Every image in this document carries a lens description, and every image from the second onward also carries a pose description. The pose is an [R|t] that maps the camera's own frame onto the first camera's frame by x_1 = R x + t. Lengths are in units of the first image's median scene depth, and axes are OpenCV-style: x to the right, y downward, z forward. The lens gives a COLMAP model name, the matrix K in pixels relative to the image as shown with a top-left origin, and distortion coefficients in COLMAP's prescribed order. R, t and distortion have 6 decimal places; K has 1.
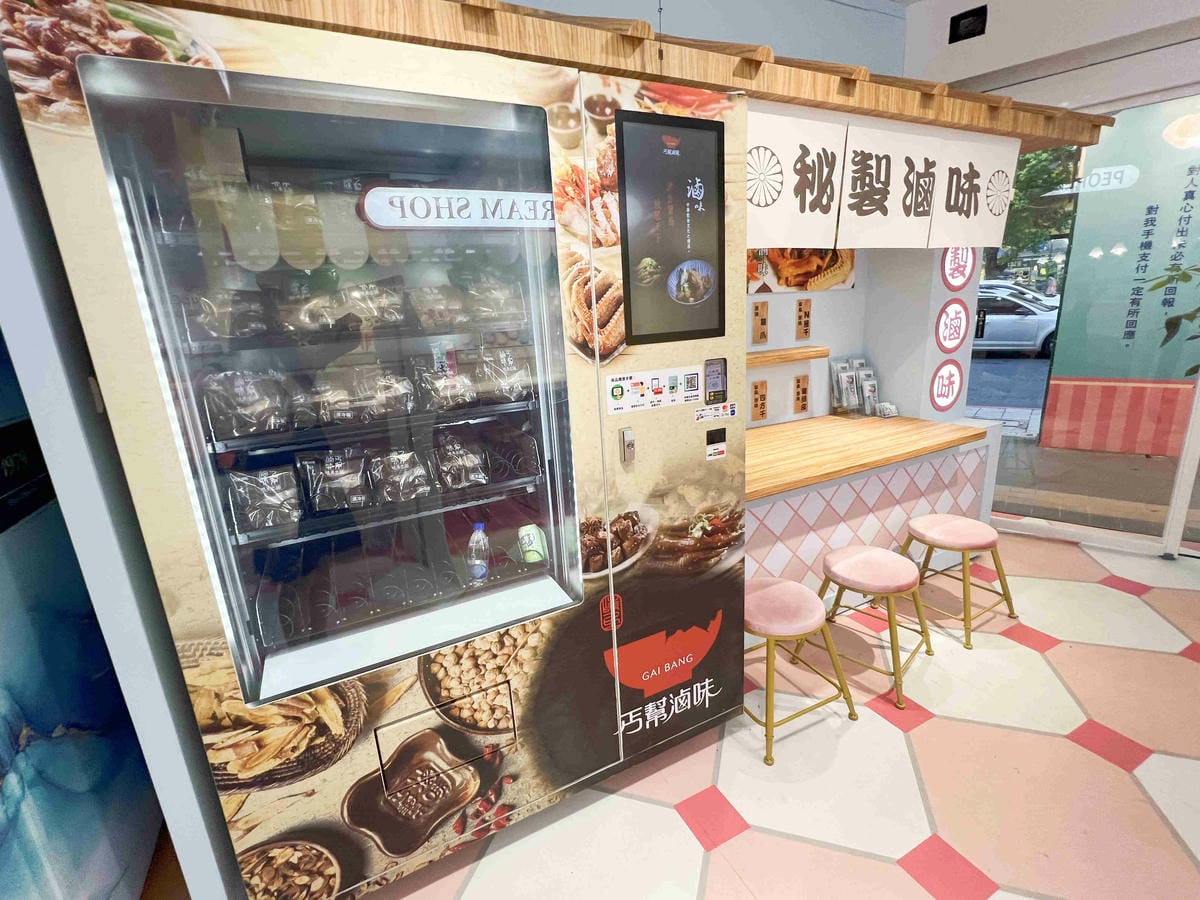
lens RADIAL K [[540.1, 0, 600.0], [0, 540.1, 450.0], [0, 0, 1]] dist [-0.004062, 0.002002]
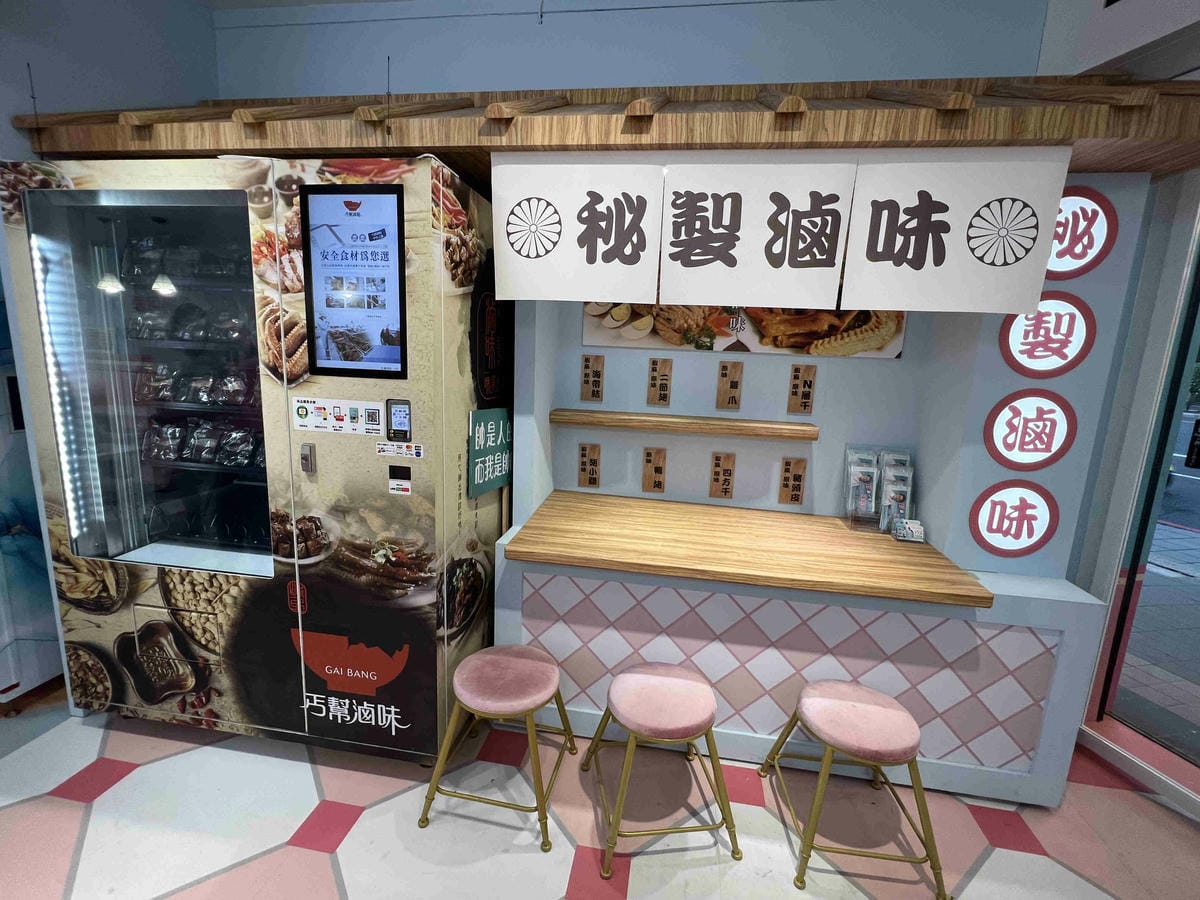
lens RADIAL K [[540.1, 0, 600.0], [0, 540.1, 450.0], [0, 0, 1]] dist [-0.004062, 0.002002]
pose [[0.805152, 0.197458, -0.559232, 1.139971], [-0.233239, 0.972390, 0.007534, -0.171882], [0.545279, 0.124369, 0.828977, 0.347968]]
